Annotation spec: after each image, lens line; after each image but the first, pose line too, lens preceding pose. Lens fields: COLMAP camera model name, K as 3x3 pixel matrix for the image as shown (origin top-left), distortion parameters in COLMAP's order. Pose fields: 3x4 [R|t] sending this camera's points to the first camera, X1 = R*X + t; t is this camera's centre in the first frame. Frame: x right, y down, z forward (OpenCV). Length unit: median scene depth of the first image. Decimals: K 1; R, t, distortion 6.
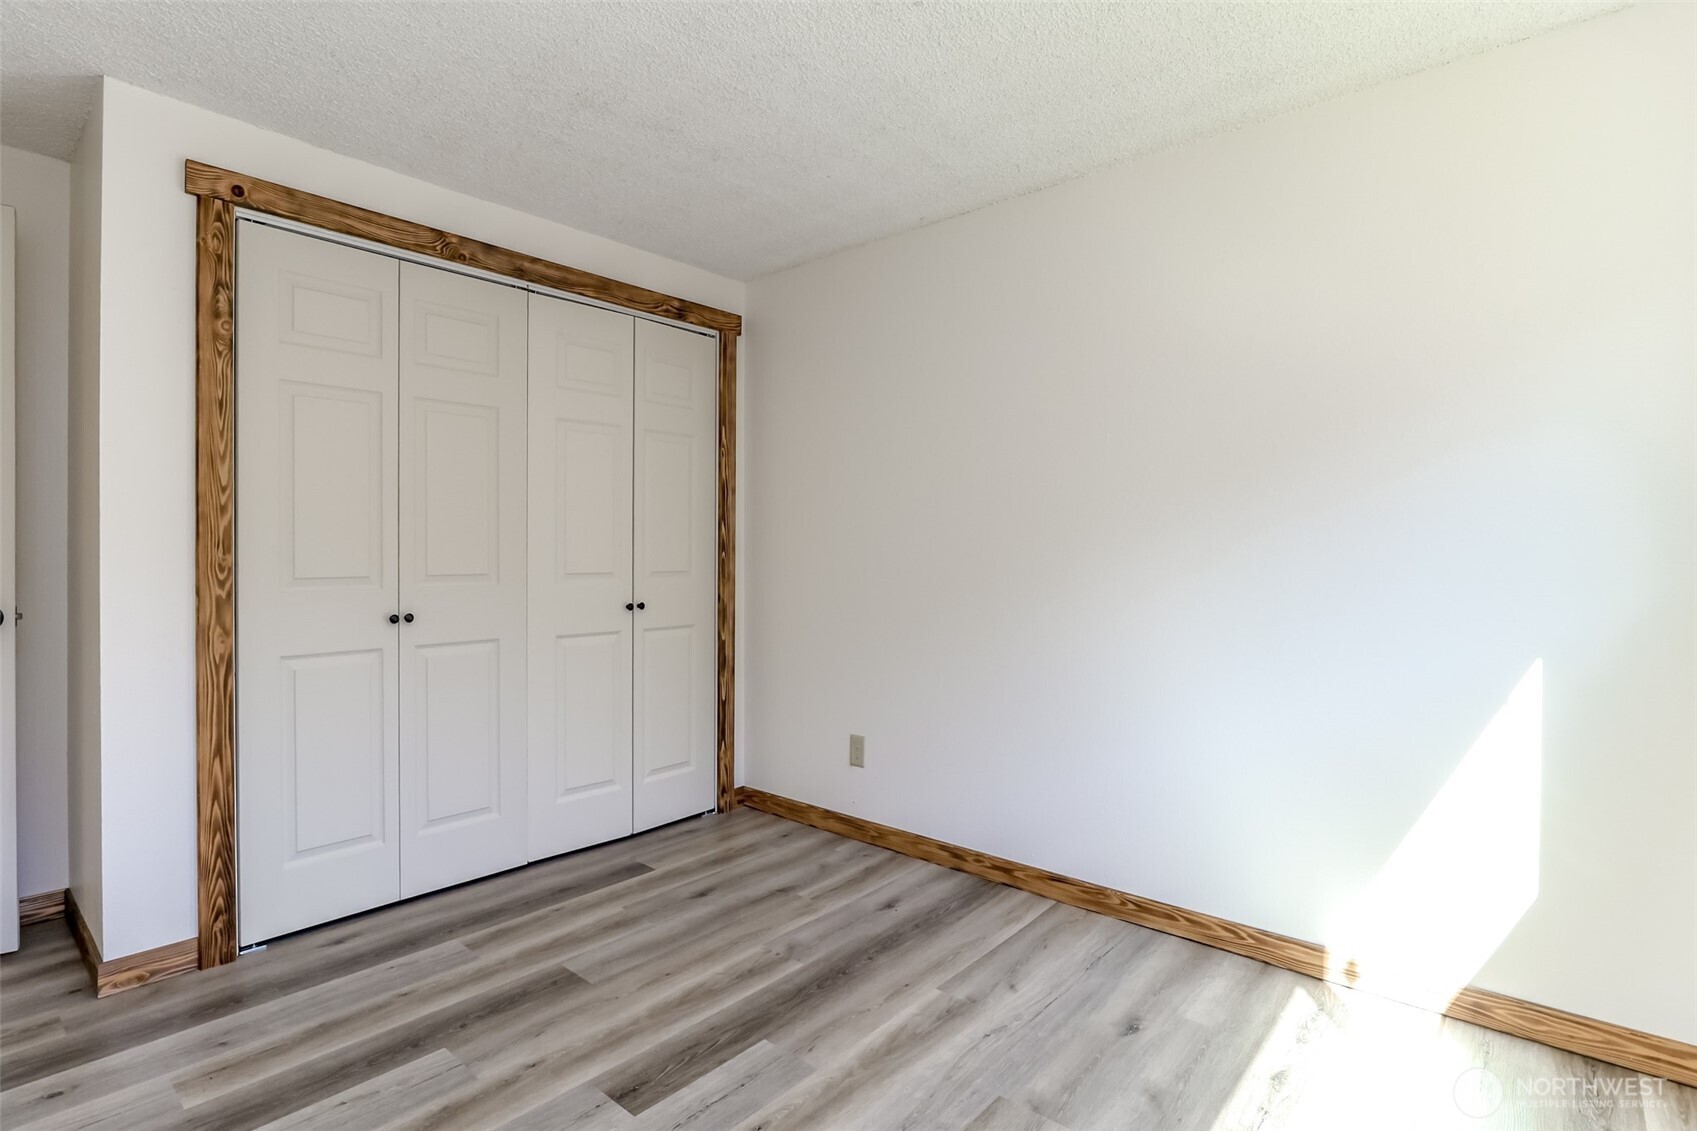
lens RADIAL K [[775.1, 0, 845.5], [0, 775.1, 553.6], [0, 0, 1]] dist [-0.016872, -0.000314]
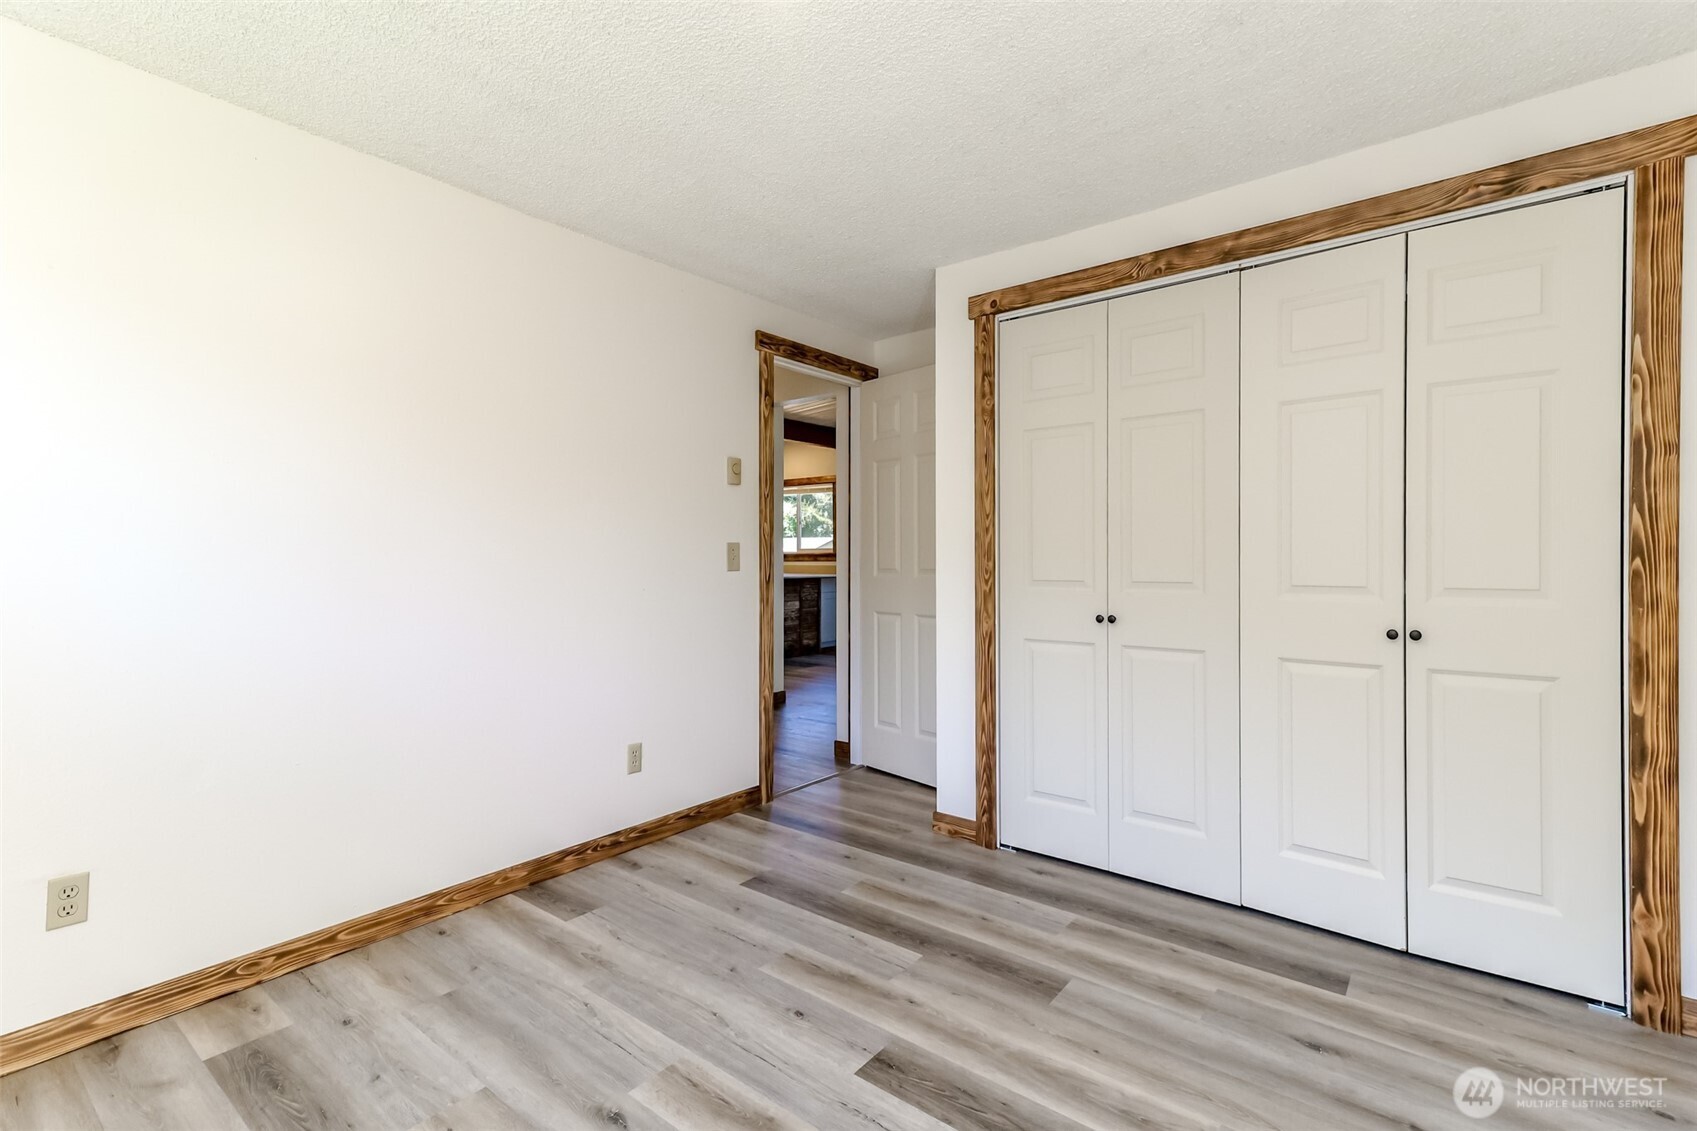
lens RADIAL K [[796.0, 0, 932.1], [0, 796.0, 556.8], [0, 0, 1]] dist [0.014694, 0.000006]
pose [[0.090941, -0.004735, -0.995845, 0.630799], [-0.000894, 0.999988, -0.004836, -0.000299], [0.995856, 0.001330, 0.090936, 0.721201]]
